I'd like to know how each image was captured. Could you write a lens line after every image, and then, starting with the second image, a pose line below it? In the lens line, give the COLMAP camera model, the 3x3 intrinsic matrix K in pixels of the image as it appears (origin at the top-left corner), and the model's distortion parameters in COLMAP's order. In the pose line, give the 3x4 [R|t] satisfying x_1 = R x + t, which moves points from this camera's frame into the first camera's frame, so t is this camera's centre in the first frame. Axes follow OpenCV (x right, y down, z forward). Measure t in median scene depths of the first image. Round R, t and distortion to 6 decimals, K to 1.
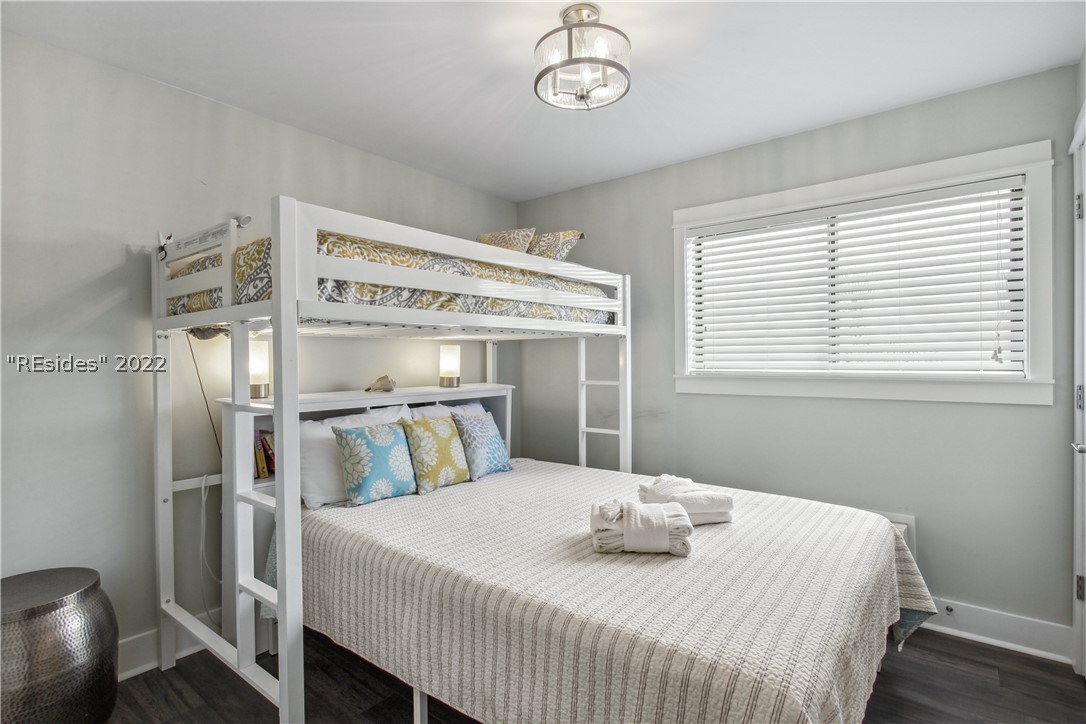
lens RADIAL K [[530.8, 0, 535.2], [0, 530.8, 360.1], [0, 0, 1]] dist [-0.007753, 0.000851]
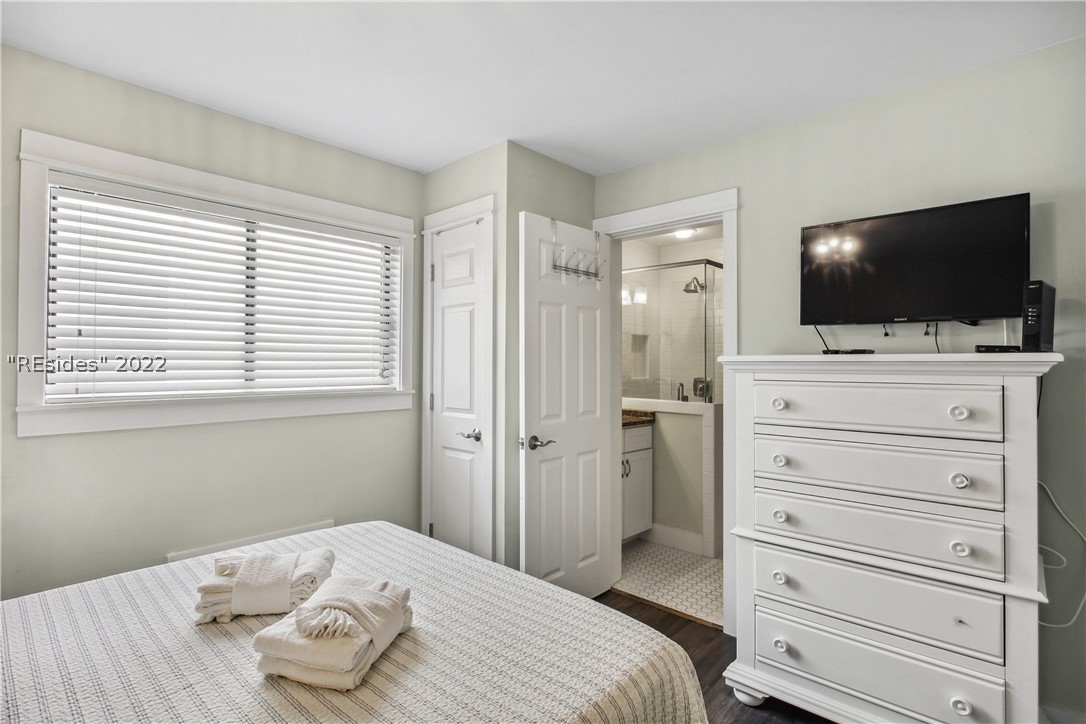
lens RADIAL K [[526.0, 0, 538.3], [0, 526.0, 368.2], [0, 0, 1]] dist [-0.007340, 0.002176]
pose [[0.079935, -0.002805, 0.996796, -0.407110], [-0.002455, 0.999992, 0.003011, -0.028174], [-0.996797, -0.002688, 0.079928, 0.581163]]
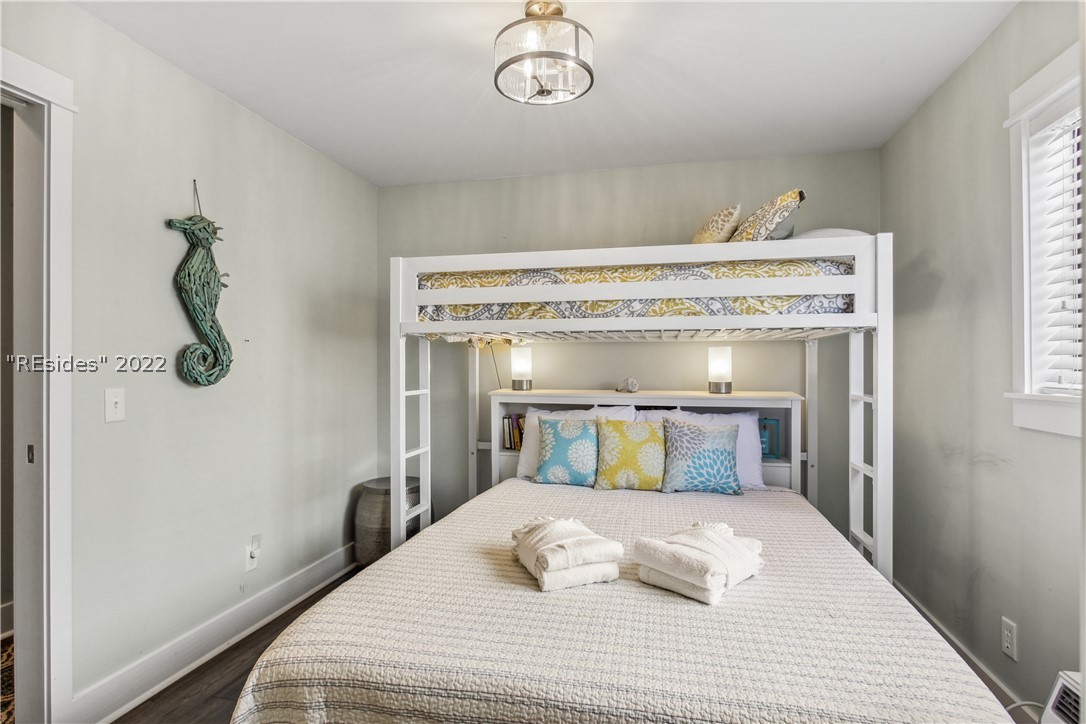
lens RADIAL K [[570.6, 0, 543.0], [0, 570.6, 362.0], [0, 0, 1]] dist [-0.016642, 0.000093]
pose [[0.436401, 0.007279, -0.899723, 0.884886], [-0.006998, 0.999964, 0.004695, -0.006714], [0.899725, 0.004247, 0.436437, 0.469532]]
